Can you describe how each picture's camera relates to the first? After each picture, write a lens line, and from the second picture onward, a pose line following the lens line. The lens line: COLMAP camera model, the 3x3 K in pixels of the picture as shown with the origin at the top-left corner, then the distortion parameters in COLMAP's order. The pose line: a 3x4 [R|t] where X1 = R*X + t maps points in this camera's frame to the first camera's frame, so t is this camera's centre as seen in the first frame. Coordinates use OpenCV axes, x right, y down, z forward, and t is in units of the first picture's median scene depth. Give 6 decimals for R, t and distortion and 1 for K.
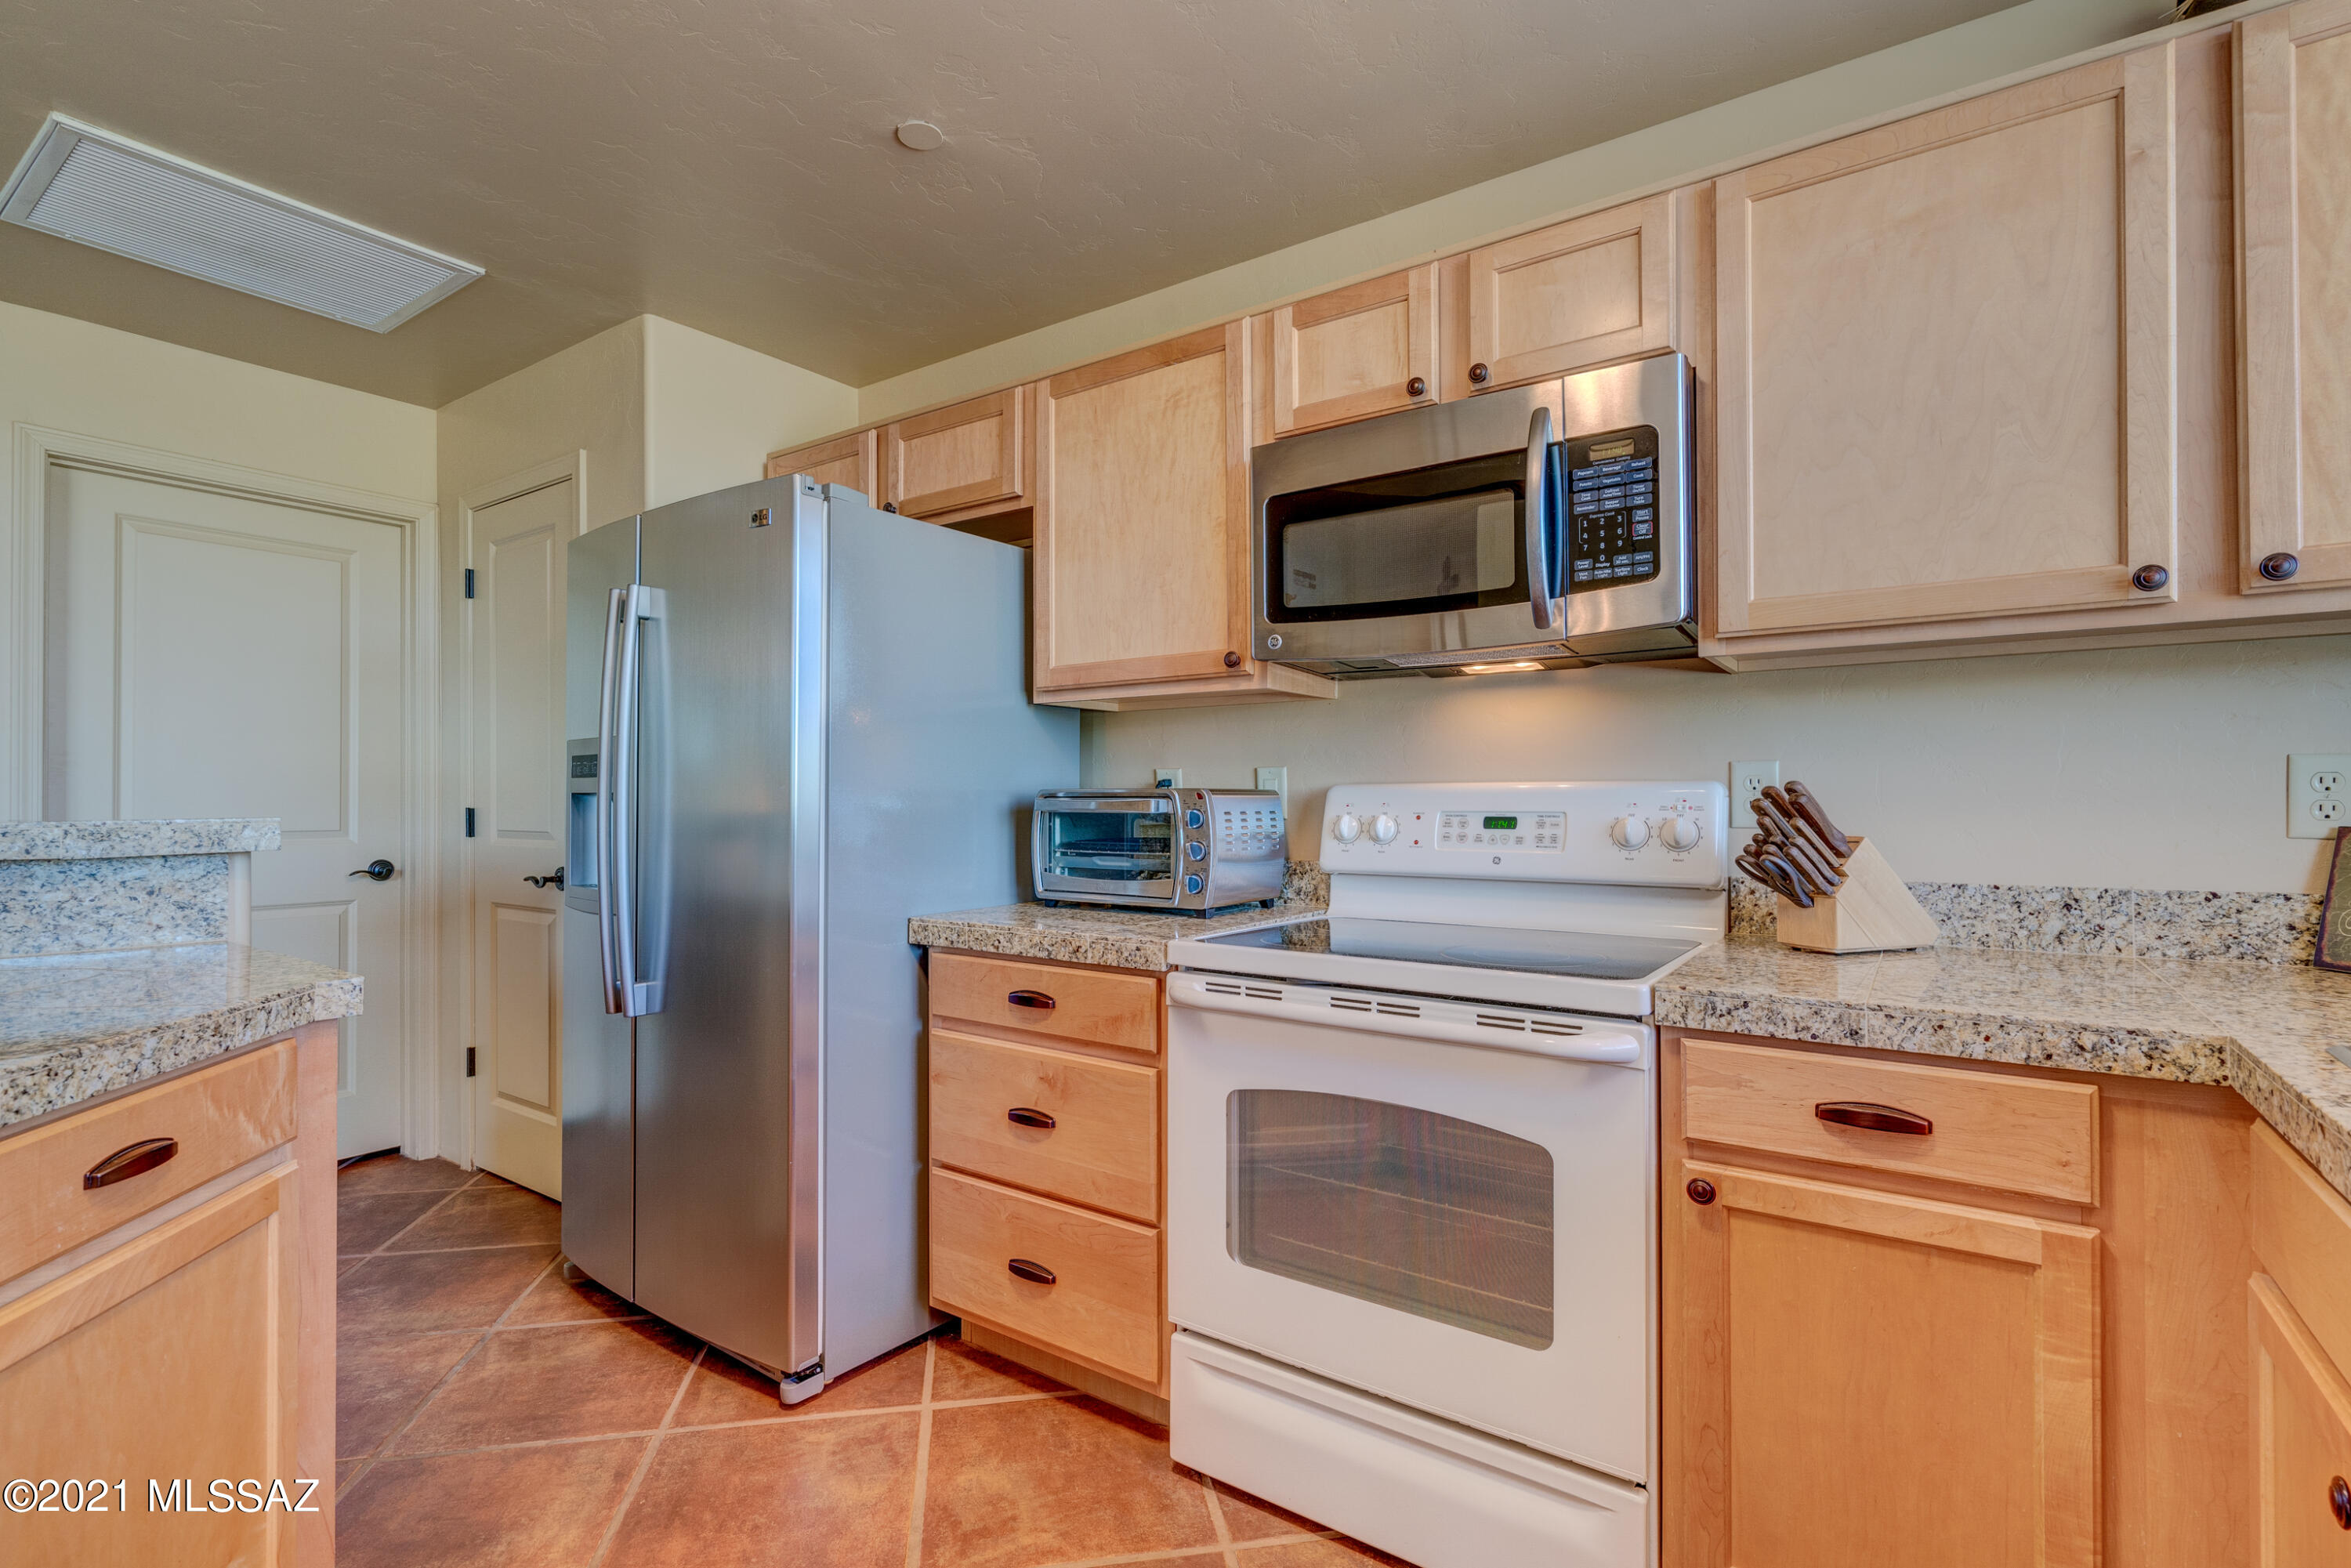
lens RADIAL K [[1092.5, 0, 1146.0], [0, 1092.5, 786.1], [0, 0, 1]] dist [0.003134, 0.001930]
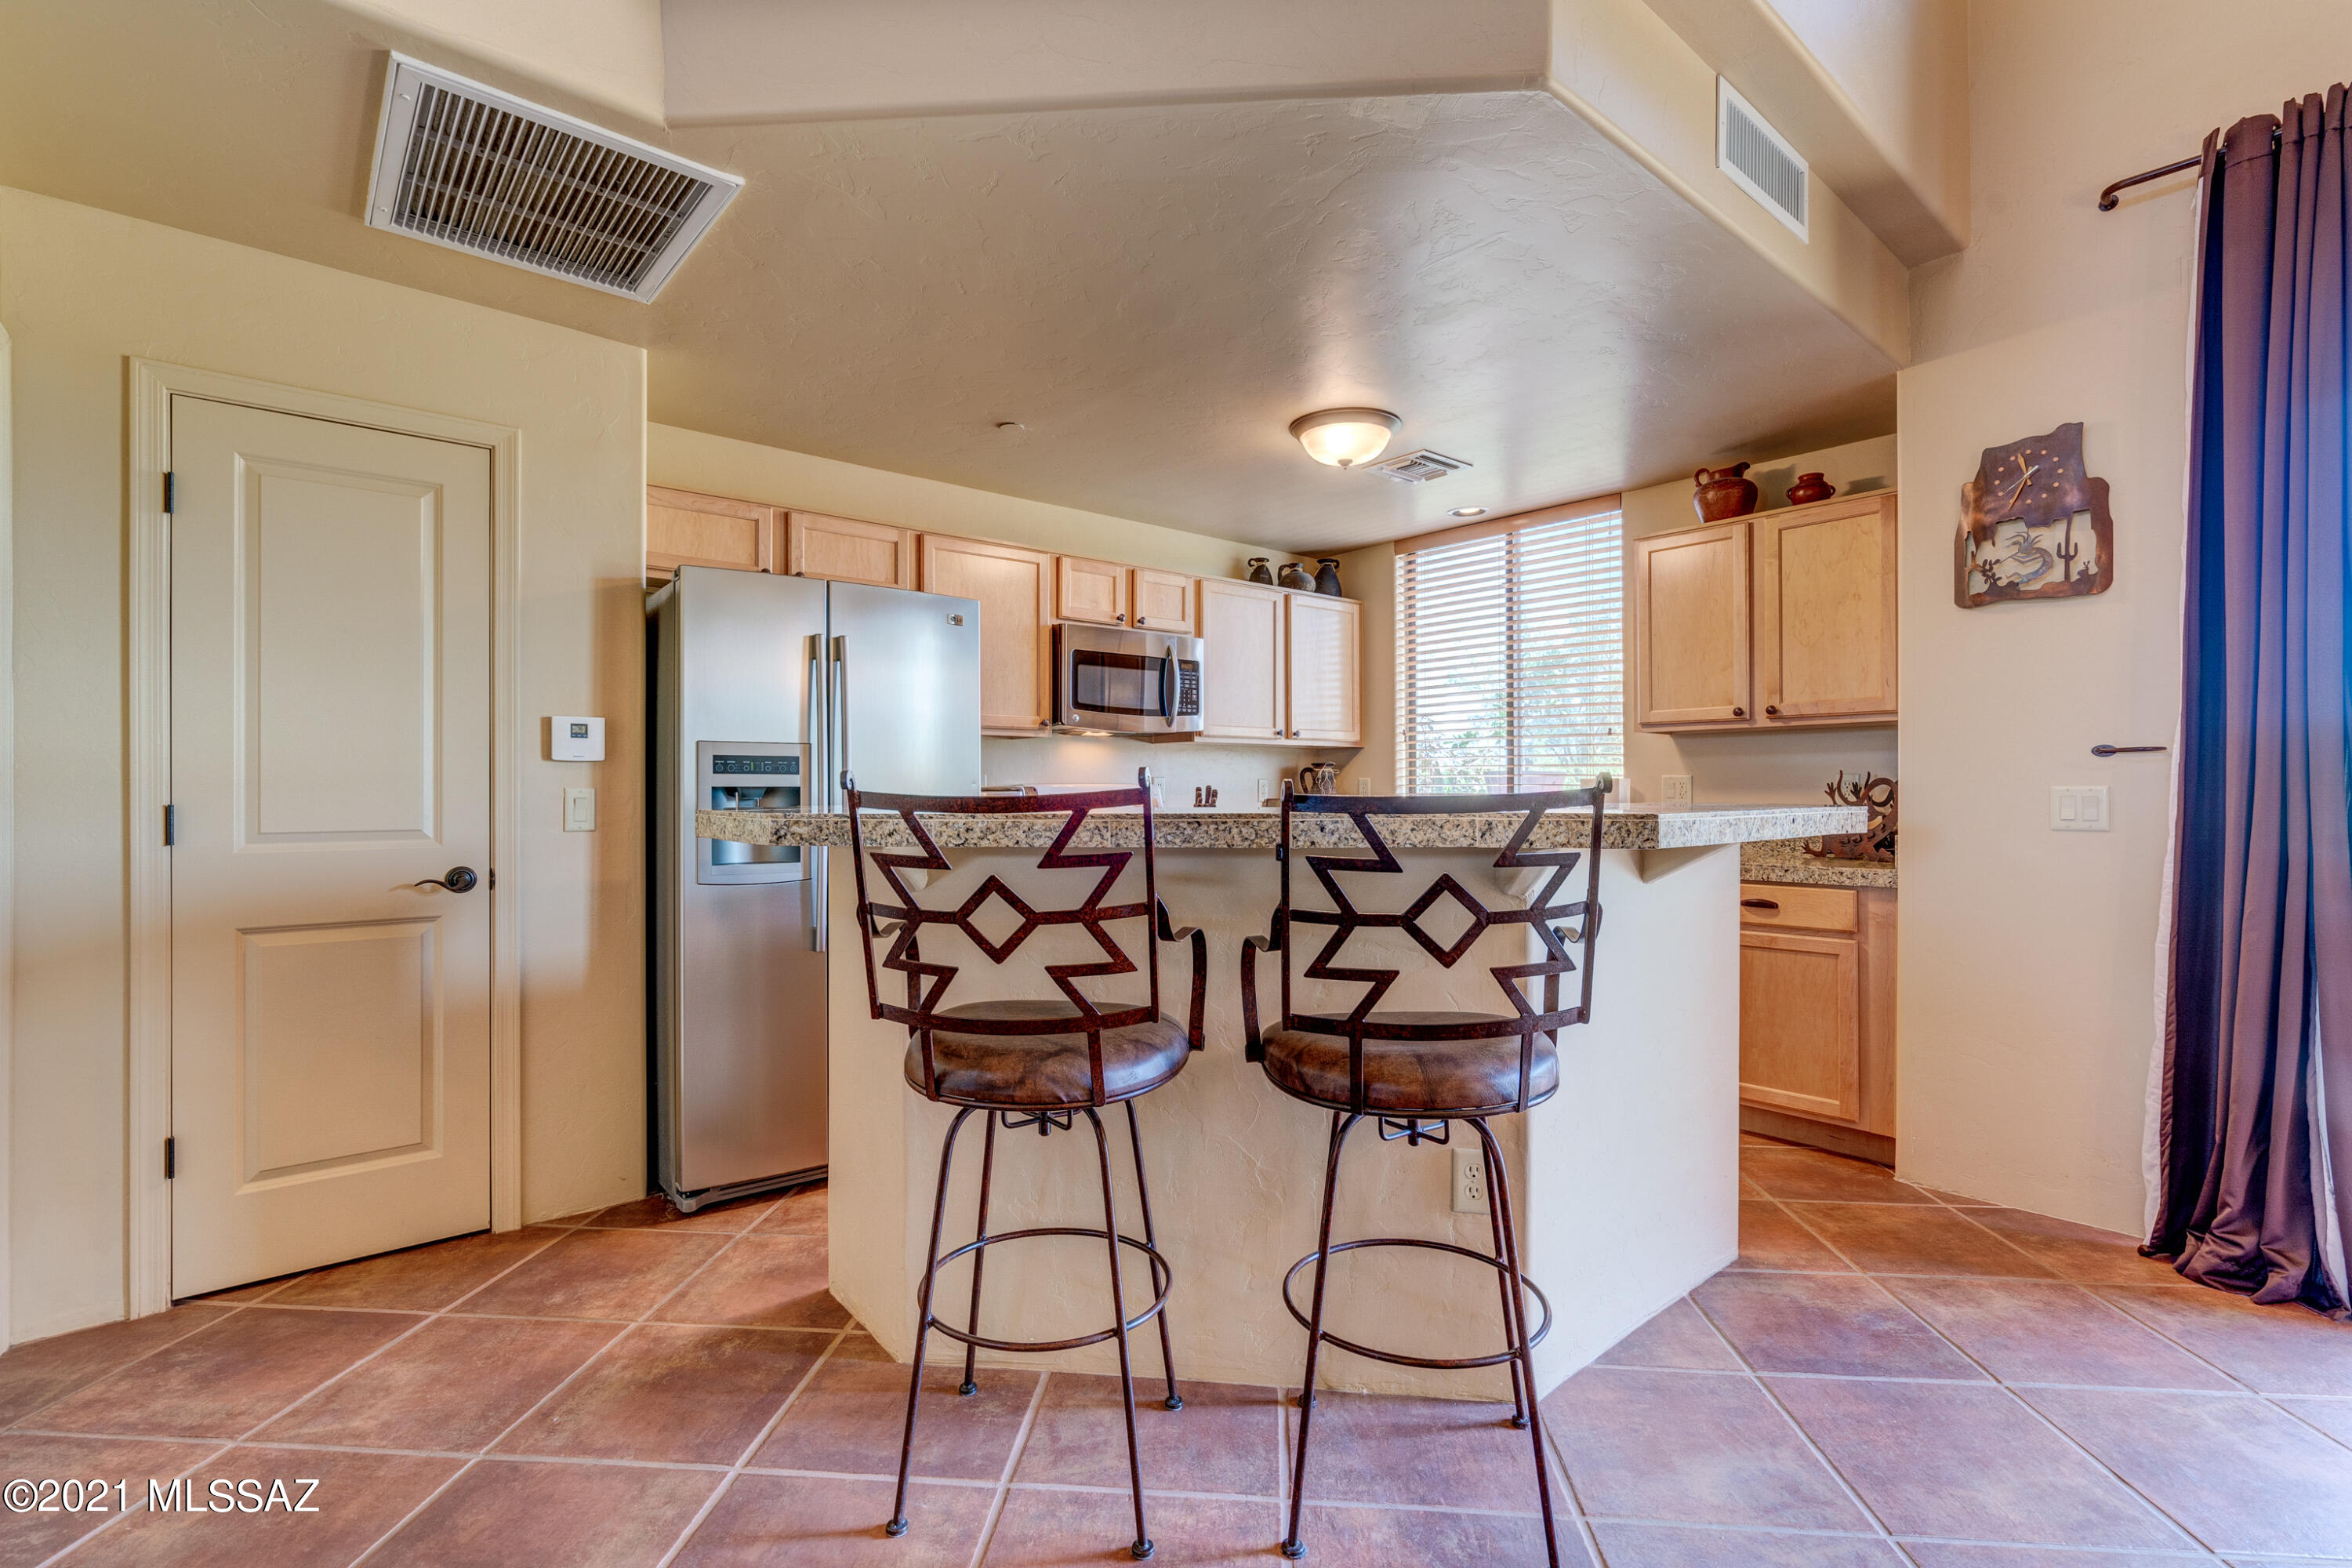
lens RADIAL K [[1057.5, 0, 1176.0], [0, 1057.5, 784.0], [0, 0, 1]] dist [-0.009535, 0.000812]
pose [[0.241871, 0.008989, 0.970267, -2.151278], [-0.005762, 0.999953, -0.007828, 0.014370], [-0.970291, -0.003697, 0.241911, 0.361347]]
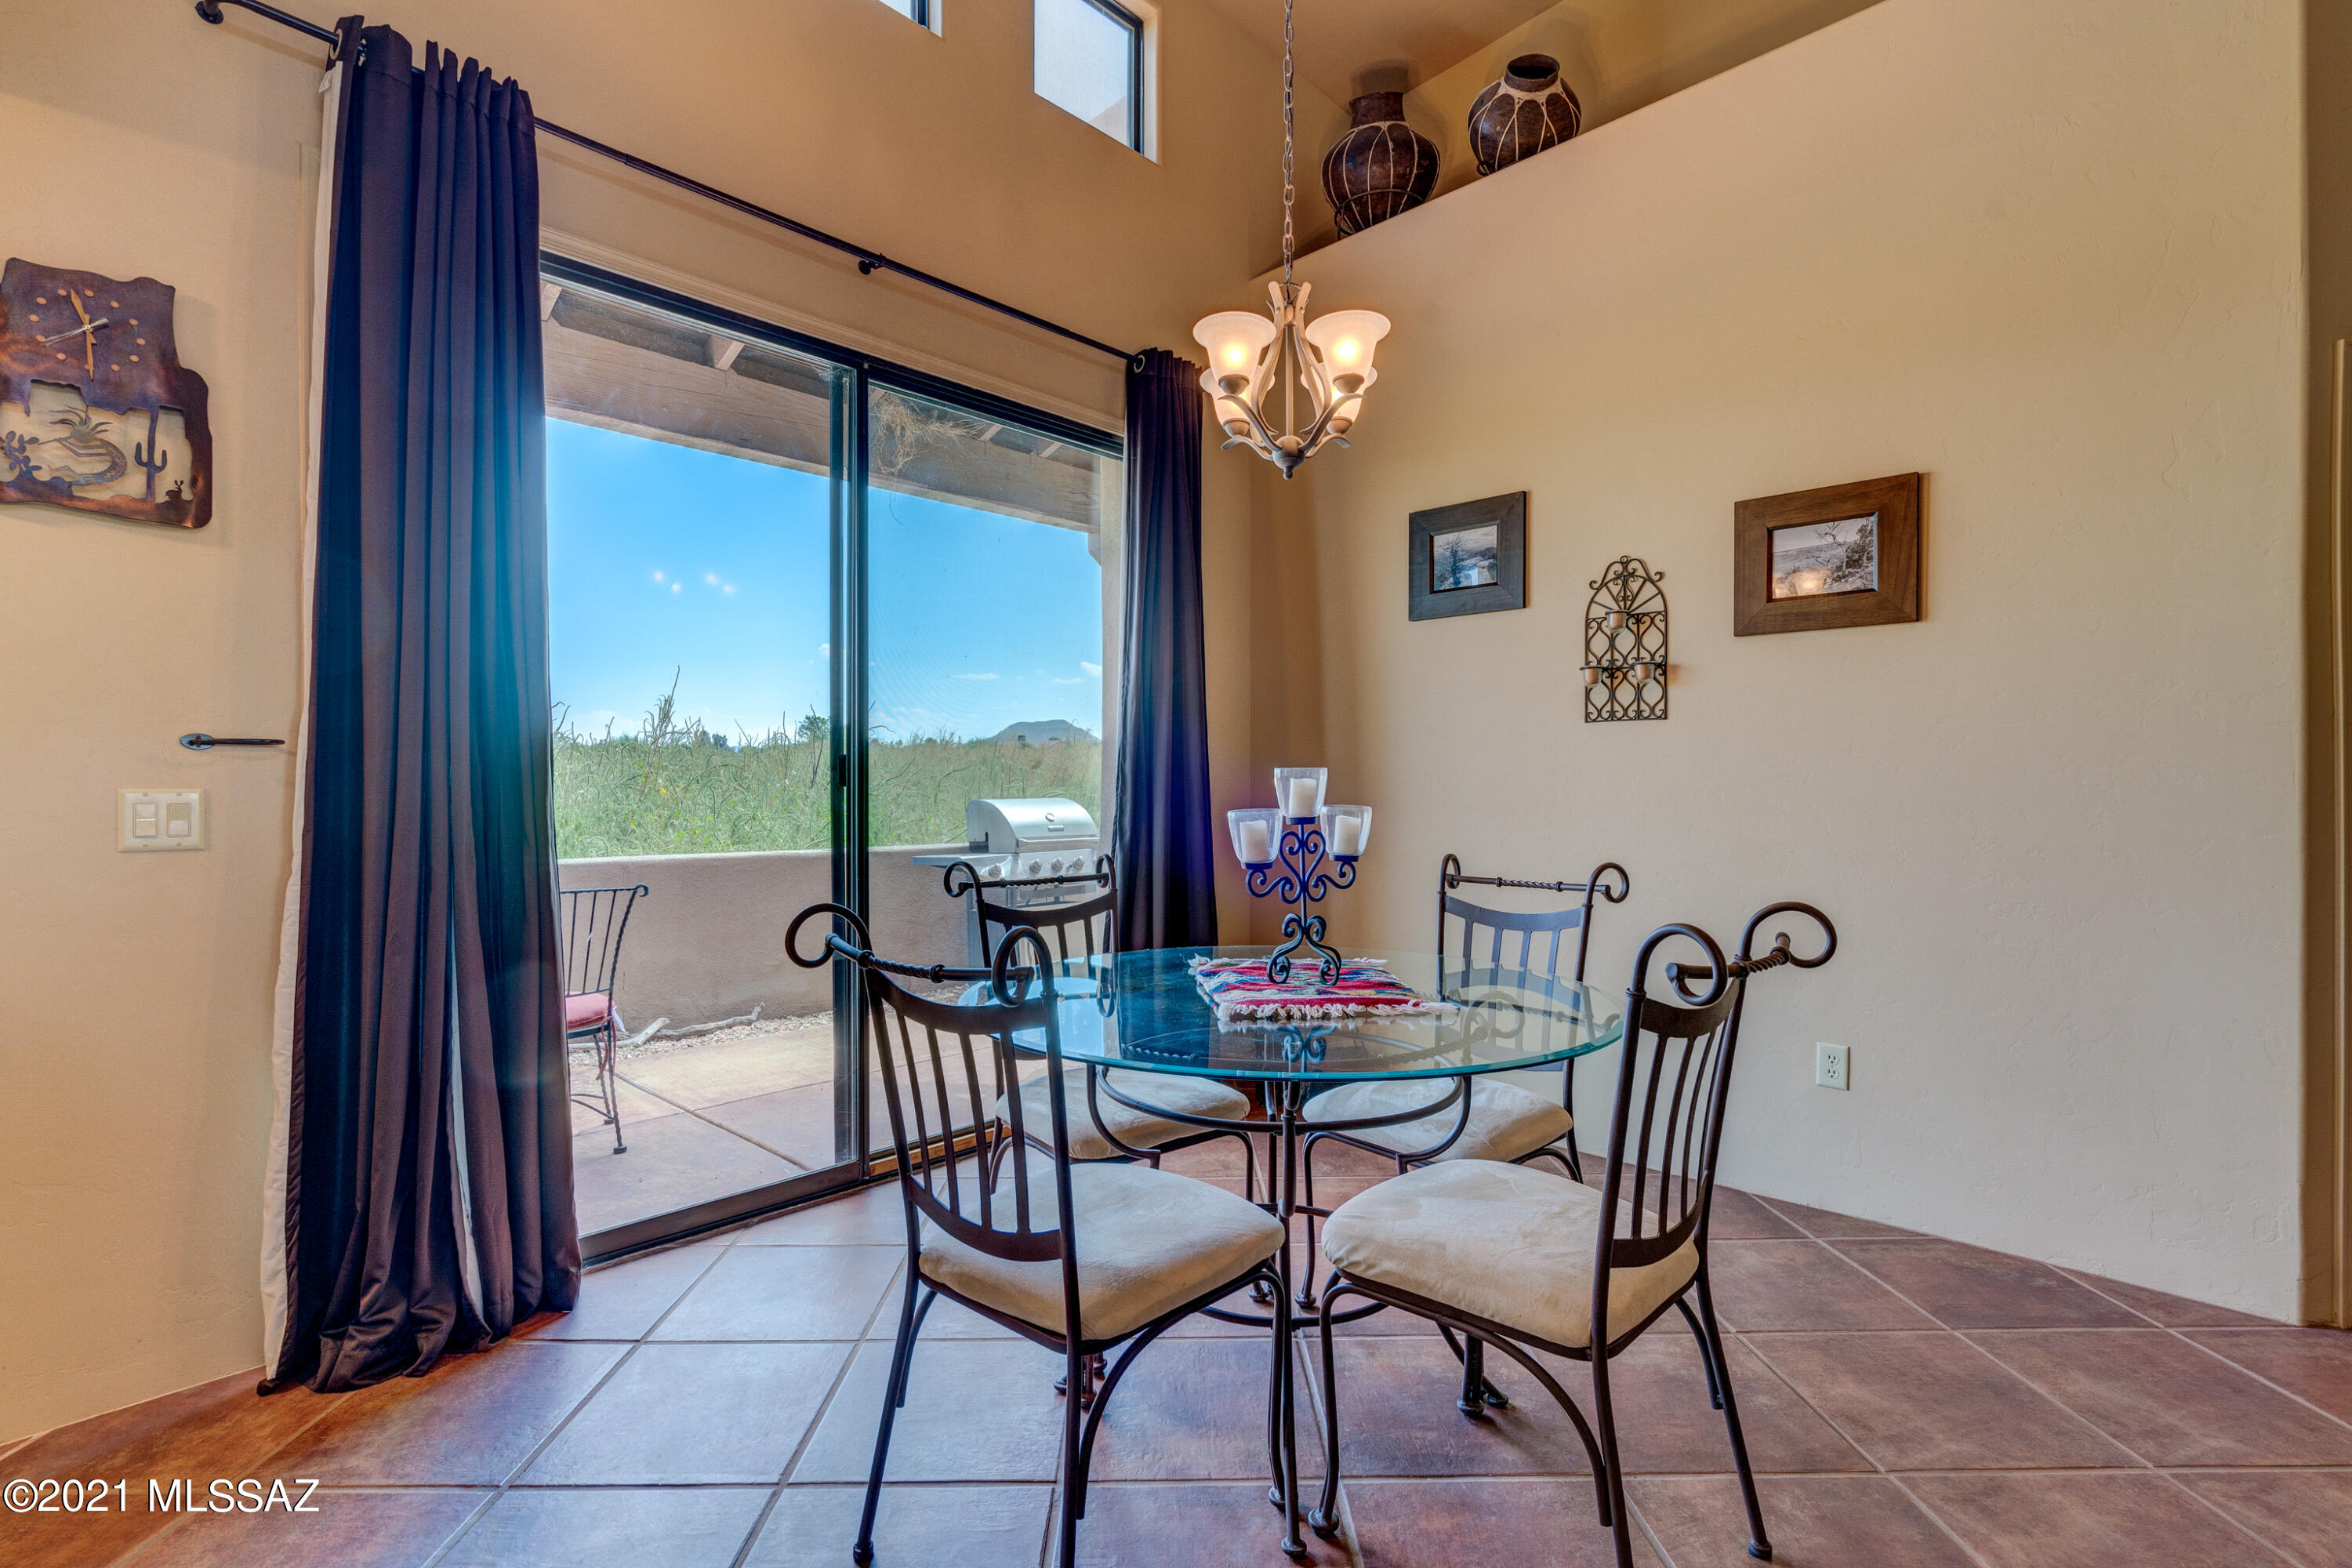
lens RADIAL K [[1072.5, 0, 1187.5], [0, 1072.5, 783.8], [0, 0, 1]] dist [-0.002791, 0.000864]
pose [[-0.989818, 0.005551, 0.142230, -1.552527], [0.003692, 0.999904, -0.013331, 0.011646], [-0.142291, -0.012670, -0.989744, 0.416471]]
